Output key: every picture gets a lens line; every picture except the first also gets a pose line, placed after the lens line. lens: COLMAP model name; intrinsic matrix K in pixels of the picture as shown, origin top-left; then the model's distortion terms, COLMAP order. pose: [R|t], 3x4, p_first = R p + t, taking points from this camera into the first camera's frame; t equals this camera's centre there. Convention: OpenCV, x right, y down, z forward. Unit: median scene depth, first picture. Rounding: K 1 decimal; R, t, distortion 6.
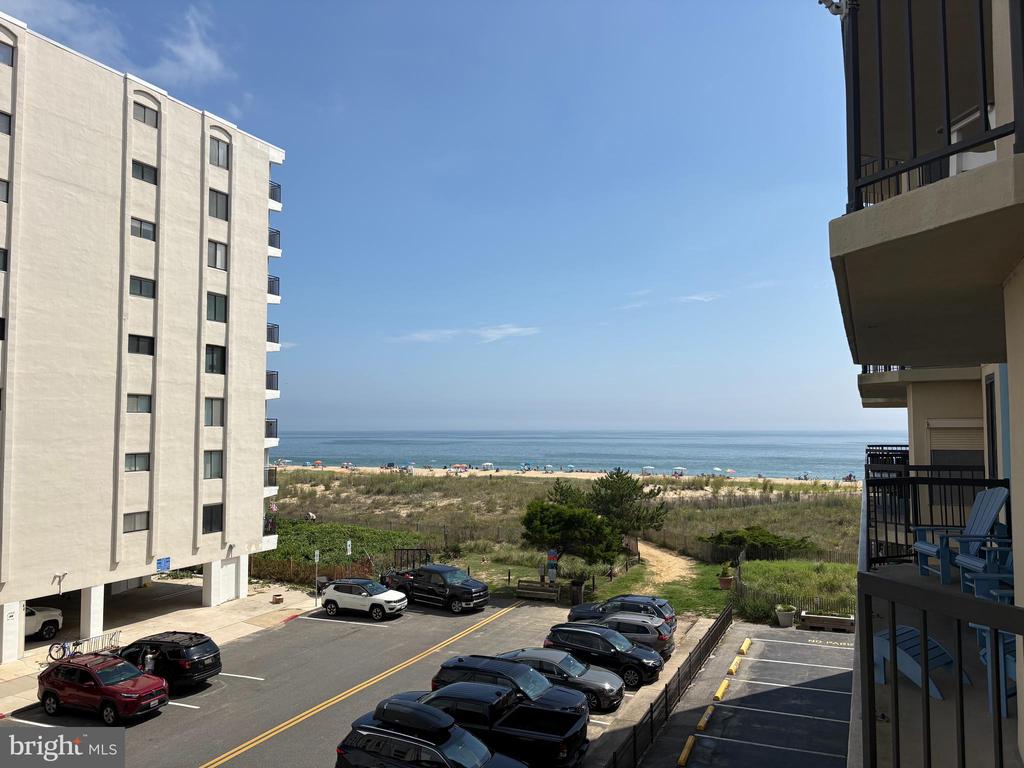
lens RADIAL K [[777.8, 0, 514.6], [0, 777.8, 382.8], [0, 0, 1]] dist [0.011154, -0.021950]
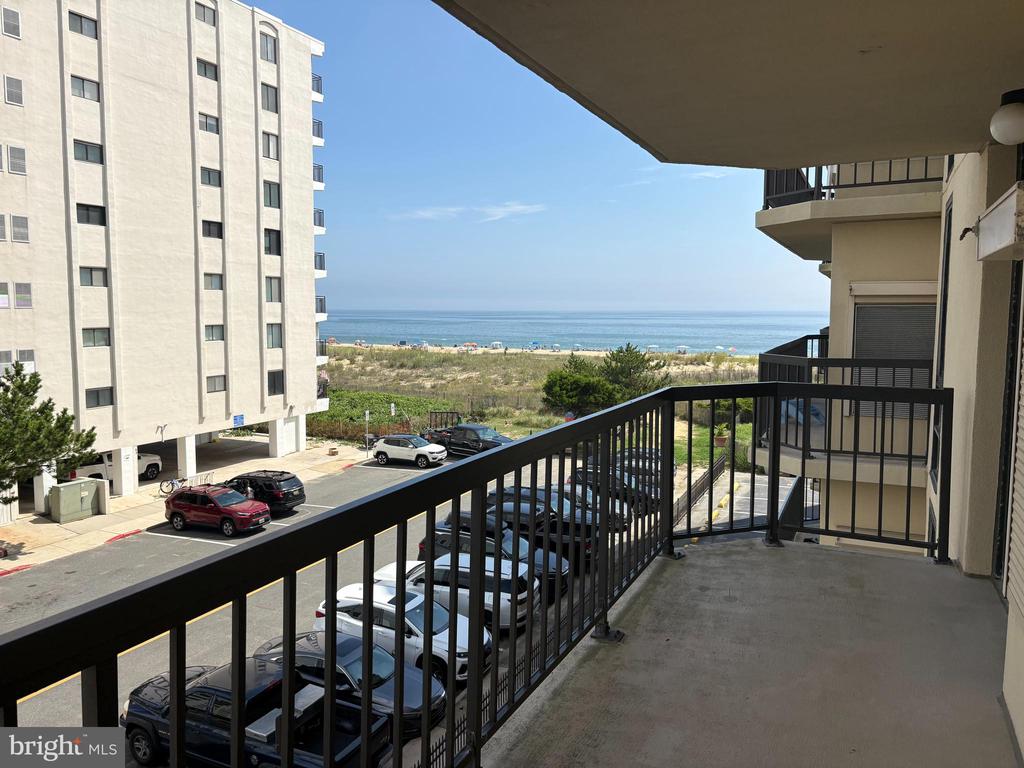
lens RADIAL K [[777.8, 0, 508.9], [0, 777.8, 381.8], [0, 0, 1]] dist [0.011154, -0.021950]
pose [[0.999916, 0.006452, -0.011261, -0.030704], [-0.004664, 0.988352, 0.152116, -0.003569], [0.012112, -0.152051, 0.988299, -0.133031]]
